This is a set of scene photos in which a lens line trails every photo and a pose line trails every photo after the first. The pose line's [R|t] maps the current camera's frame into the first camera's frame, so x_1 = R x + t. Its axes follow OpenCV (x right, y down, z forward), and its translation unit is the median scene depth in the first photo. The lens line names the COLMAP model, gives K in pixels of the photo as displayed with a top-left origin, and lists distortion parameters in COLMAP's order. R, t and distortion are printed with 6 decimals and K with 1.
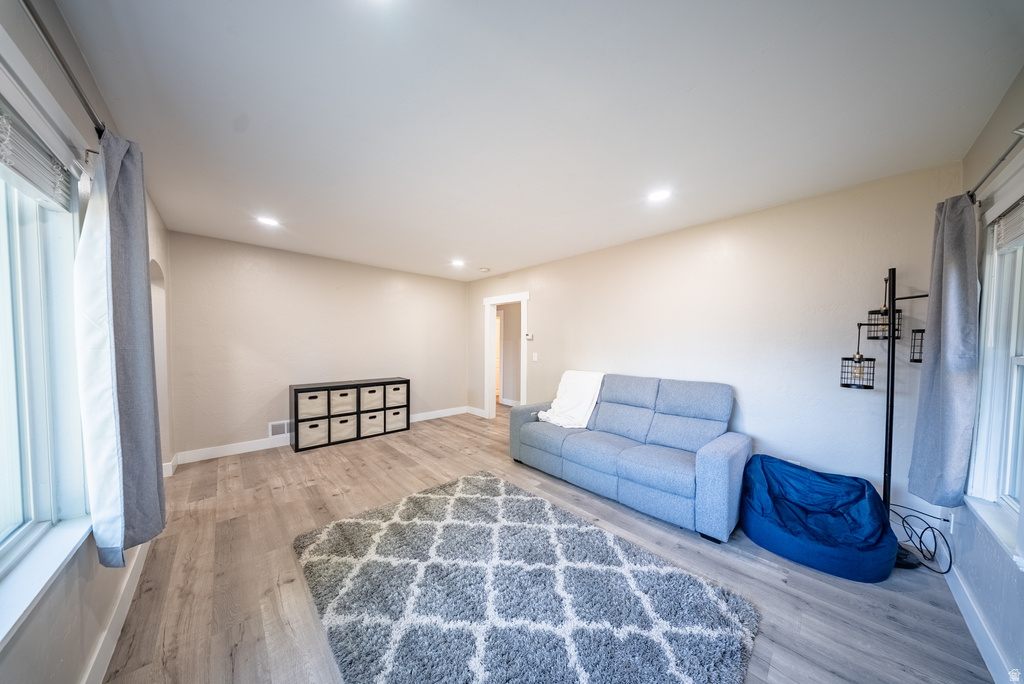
lens RADIAL K [[306.1, 0, 512.8], [0, 306.1, 347.2], [0, 0, 1]] dist [0.000183, -0.000005]
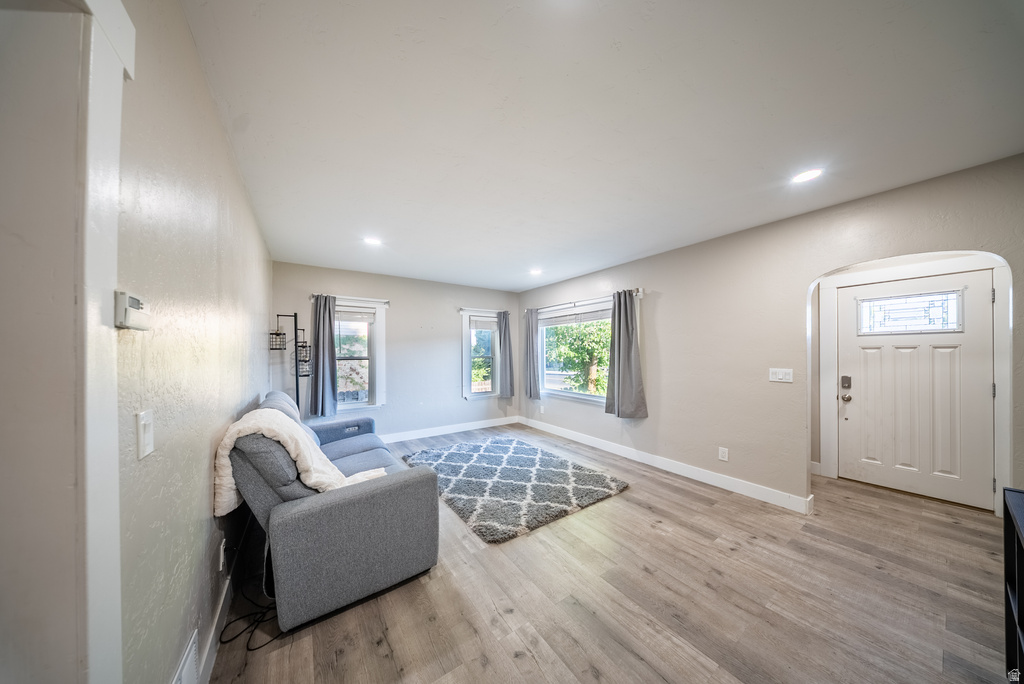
lens RADIAL K [[306.1, 0, 512.8], [0, 306.1, 347.2], [0, 0, 1]] dist [0.000183, -0.000005]
pose [[-0.988622, -0.000857, 0.150419, -0.271899], [-0.000959, 0.999999, -0.000602, -0.030635], [-0.150419, -0.000740, -0.988622, 1.856342]]
